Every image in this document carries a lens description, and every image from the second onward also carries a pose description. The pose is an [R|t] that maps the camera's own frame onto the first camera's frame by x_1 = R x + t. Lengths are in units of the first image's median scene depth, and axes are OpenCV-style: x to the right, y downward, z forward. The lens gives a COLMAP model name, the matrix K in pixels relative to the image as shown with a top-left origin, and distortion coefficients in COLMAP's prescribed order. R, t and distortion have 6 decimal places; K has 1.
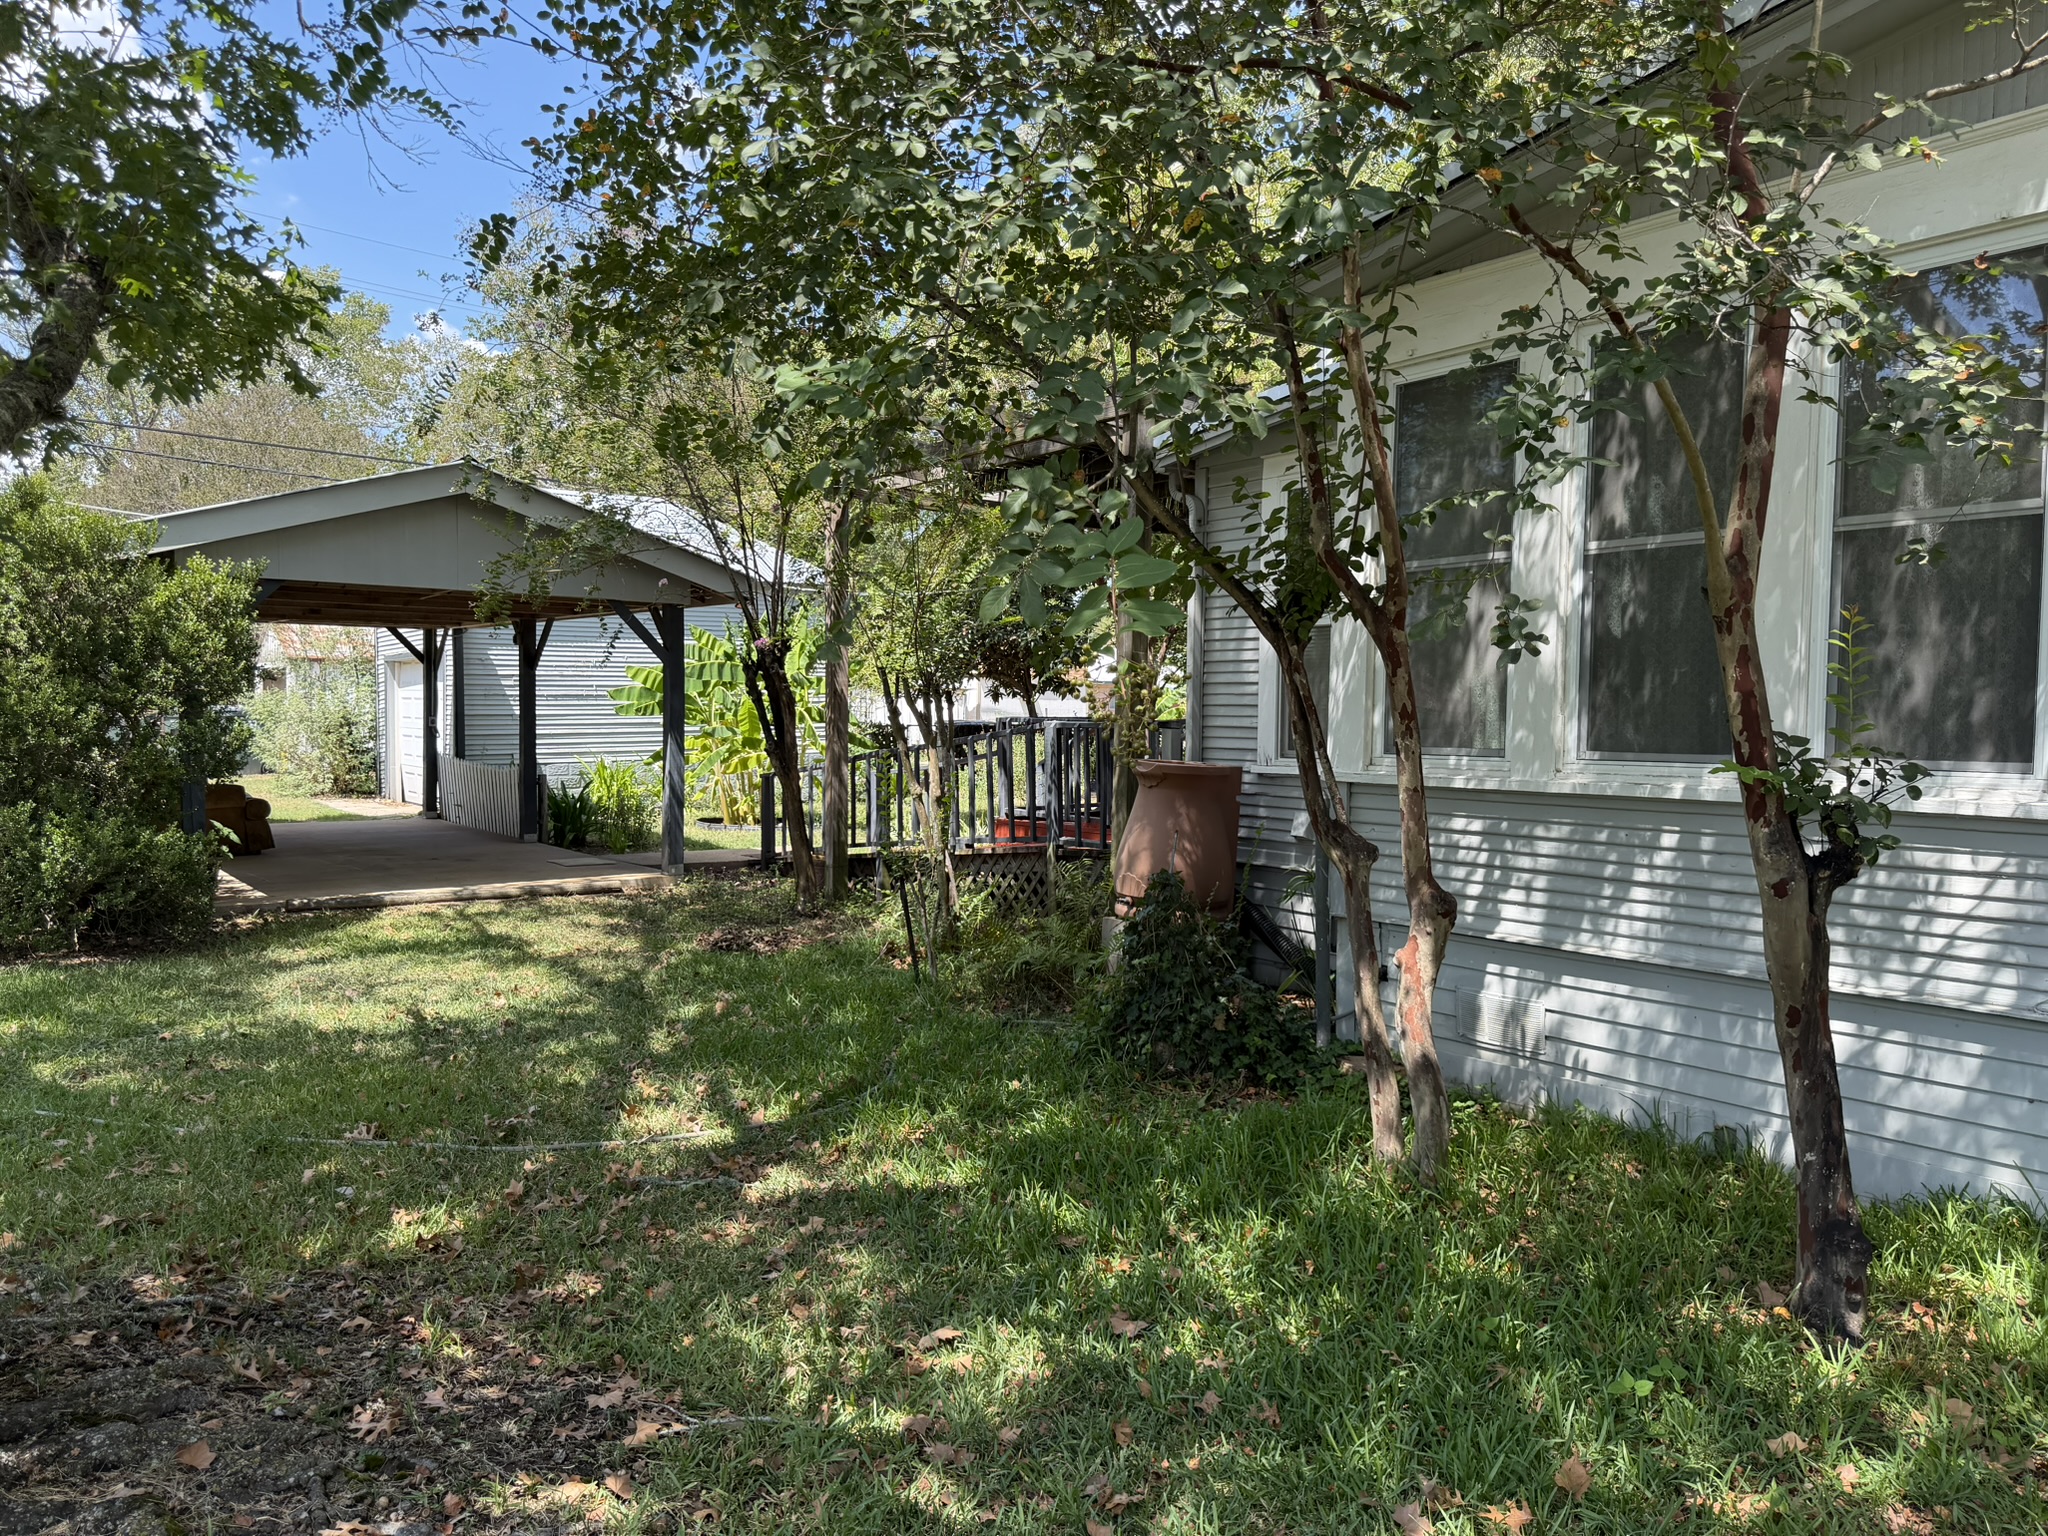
lens RADIAL K [[1458.3, 0, 1019.1], [0, 1458.3, 768.8], [0, 0, 1]] dist [0.024173, -0.017384]
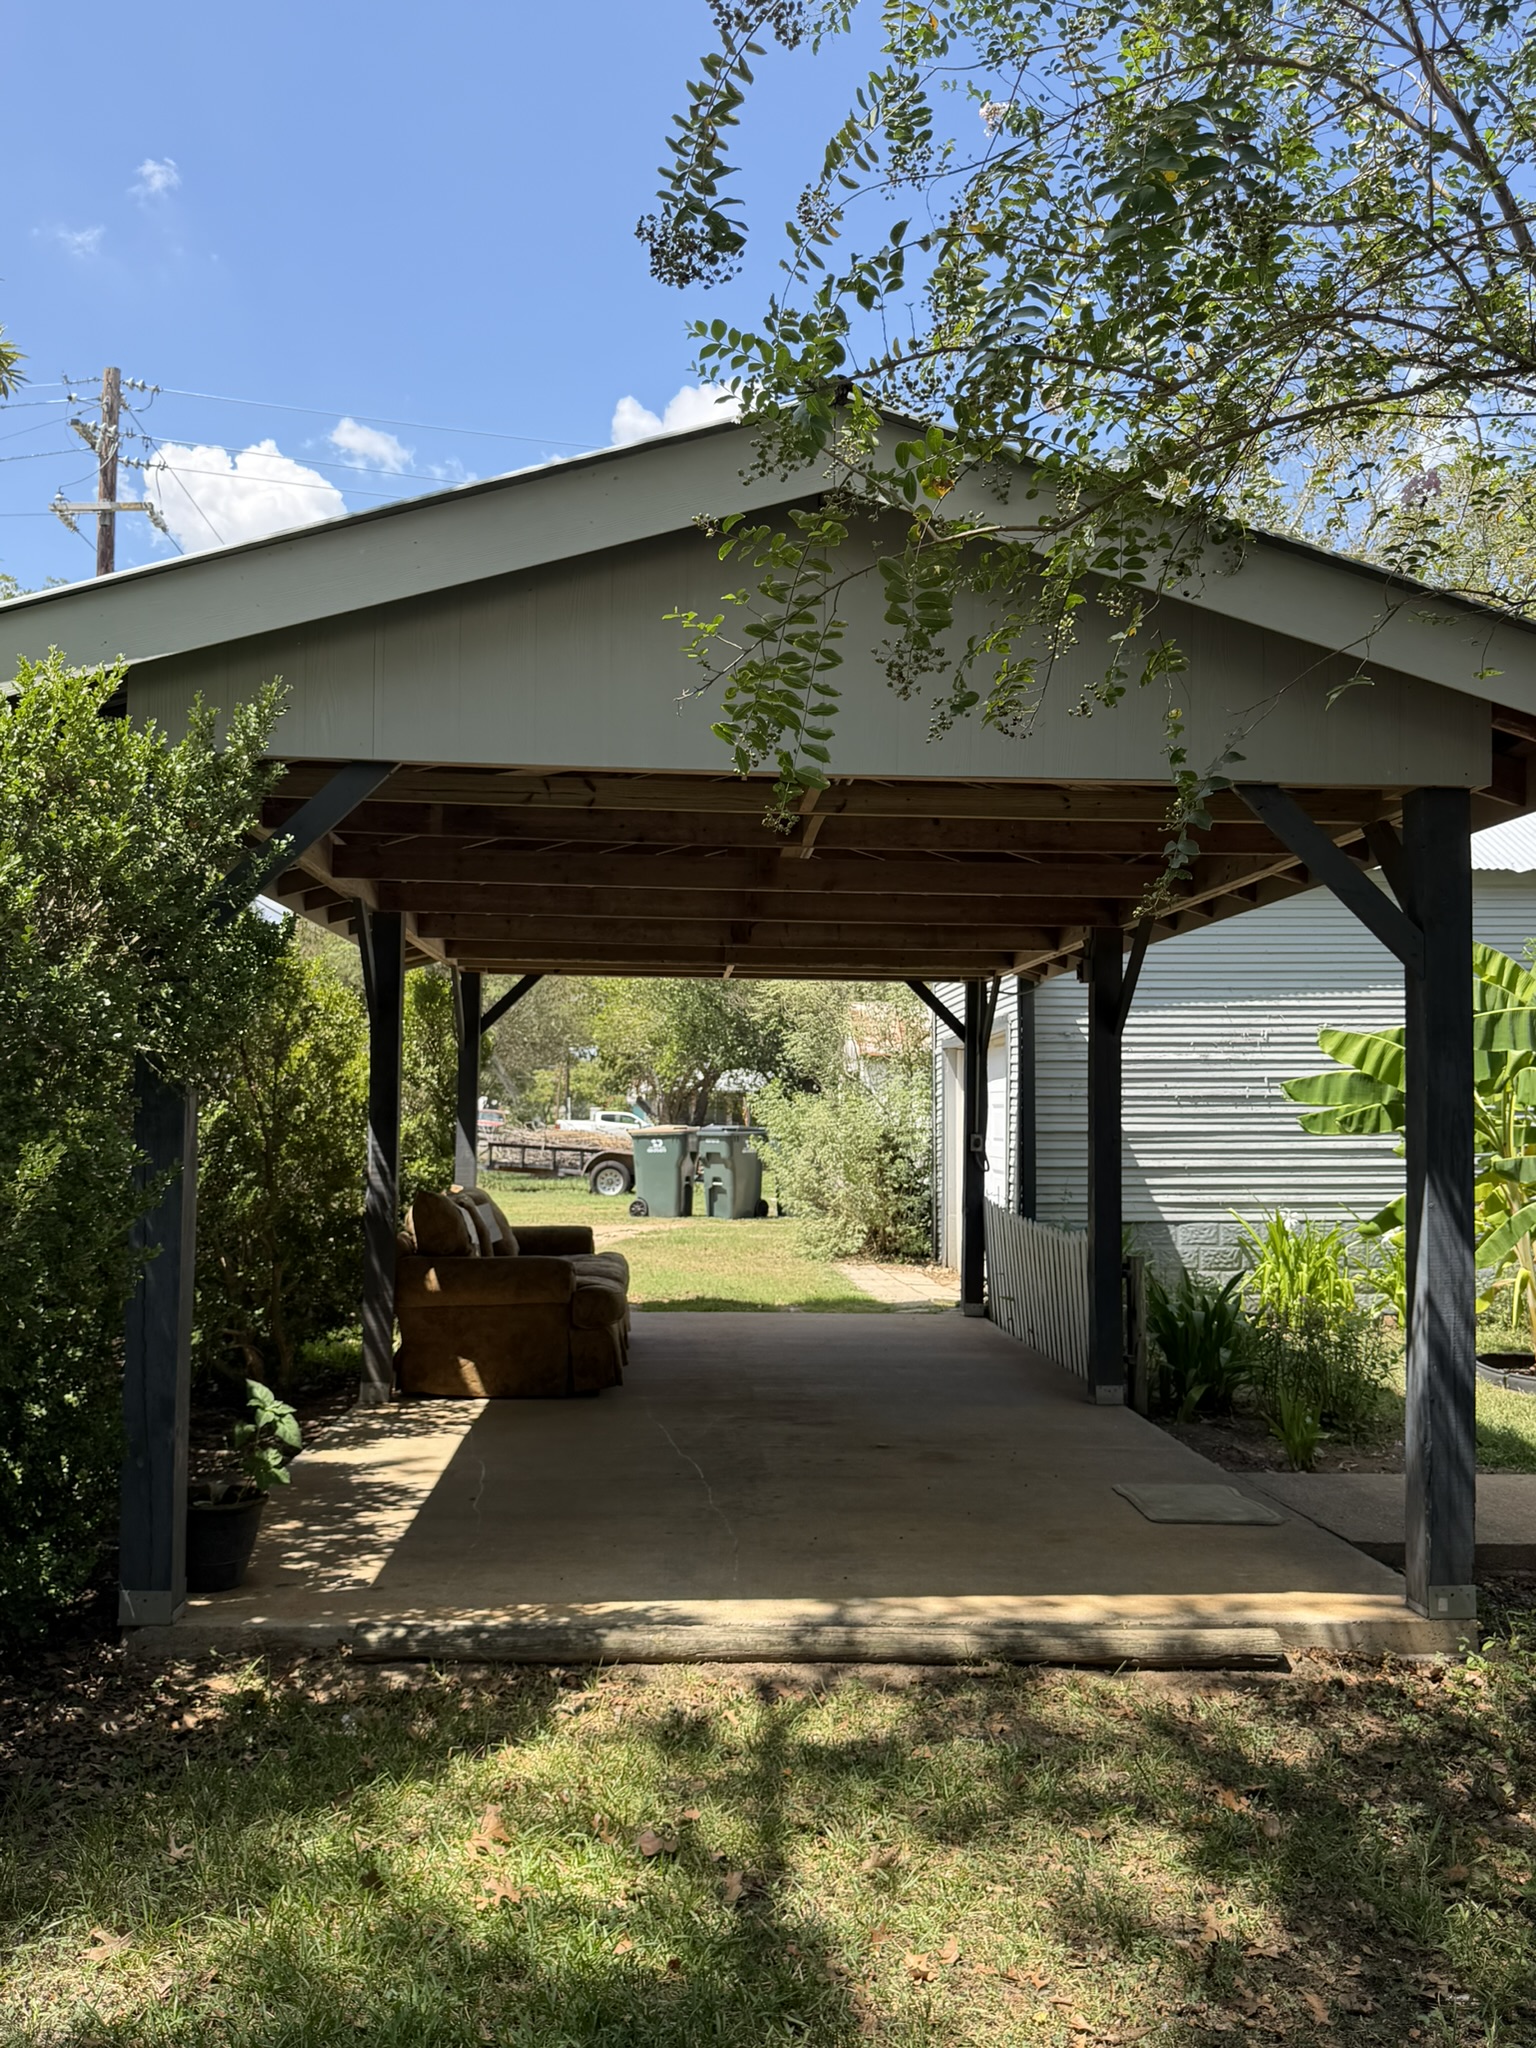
lens RADIAL K [[1719.0, 0, 759.2], [0, 1719.0, 1024.4], [0, 0, 1]] dist [0.018456, 0.000752]
pose [[0.830447, -0.031784, -0.556191, -0.105712], [-0.025635, 0.995133, -0.095144, -0.013453], [0.556508, 0.093270, 0.825590, 0.424219]]
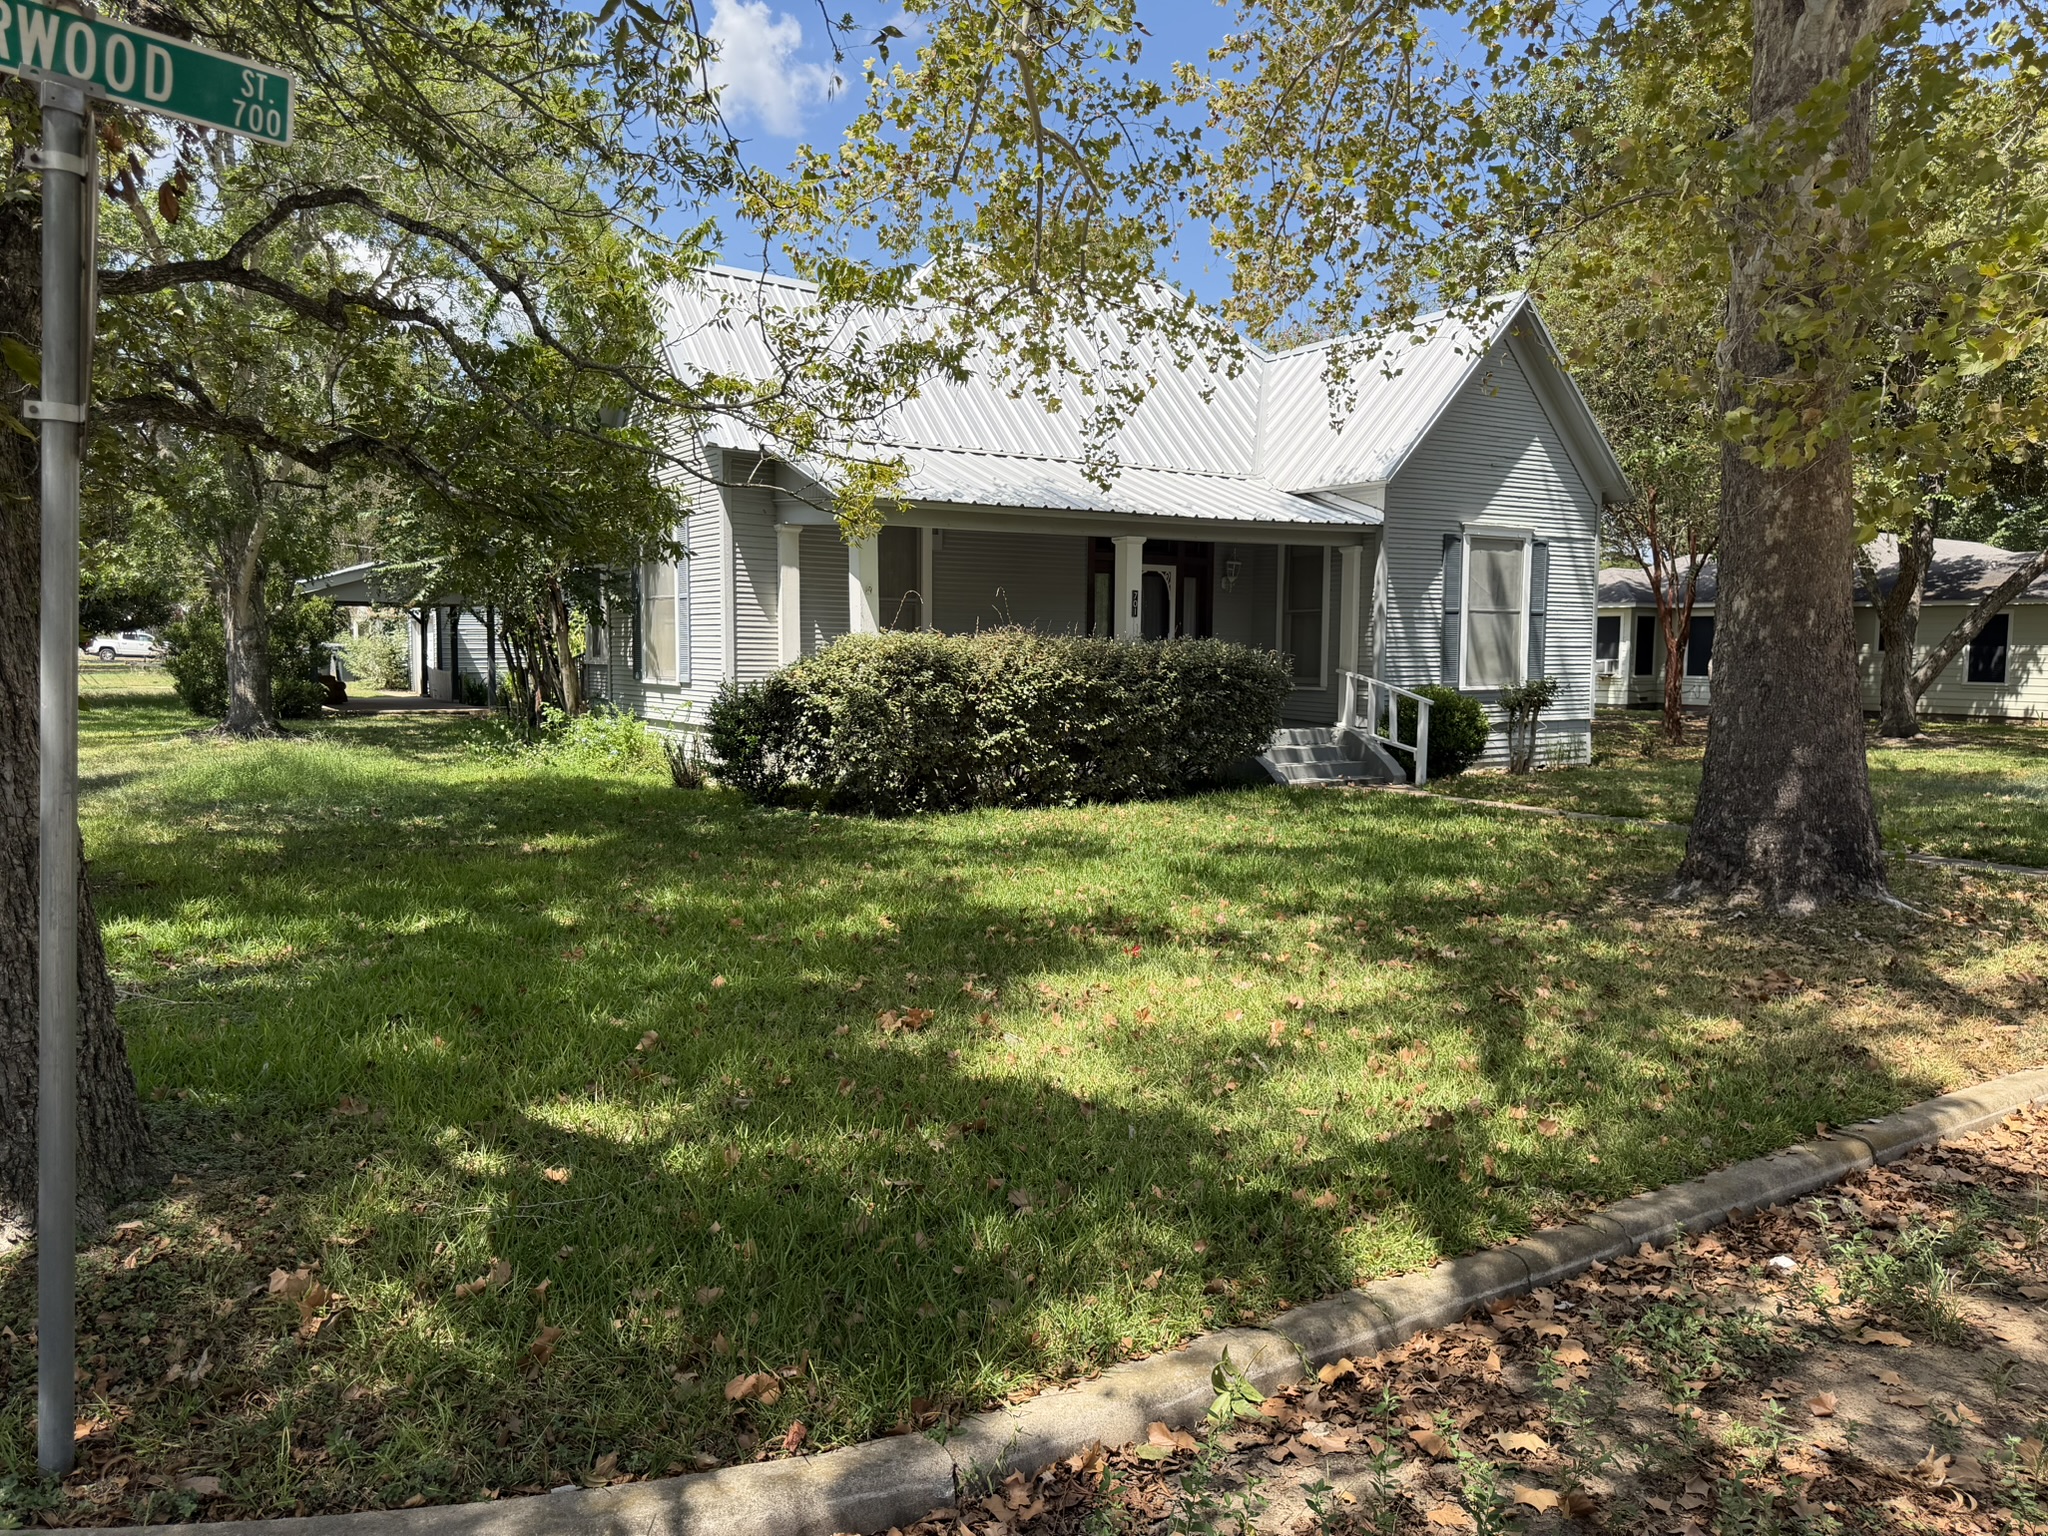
lens RADIAL K [[1458.3, 0, 1020.0], [0, 1458.3, 773.0], [0, 0, 1]] dist [0.024173, -0.017384]
pose [[0.997576, 0.003790, -0.069484, 0.644530], [-0.001105, 0.999253, 0.038639, 0.065387], [0.069579, -0.038468, 0.996834, -1.126557]]
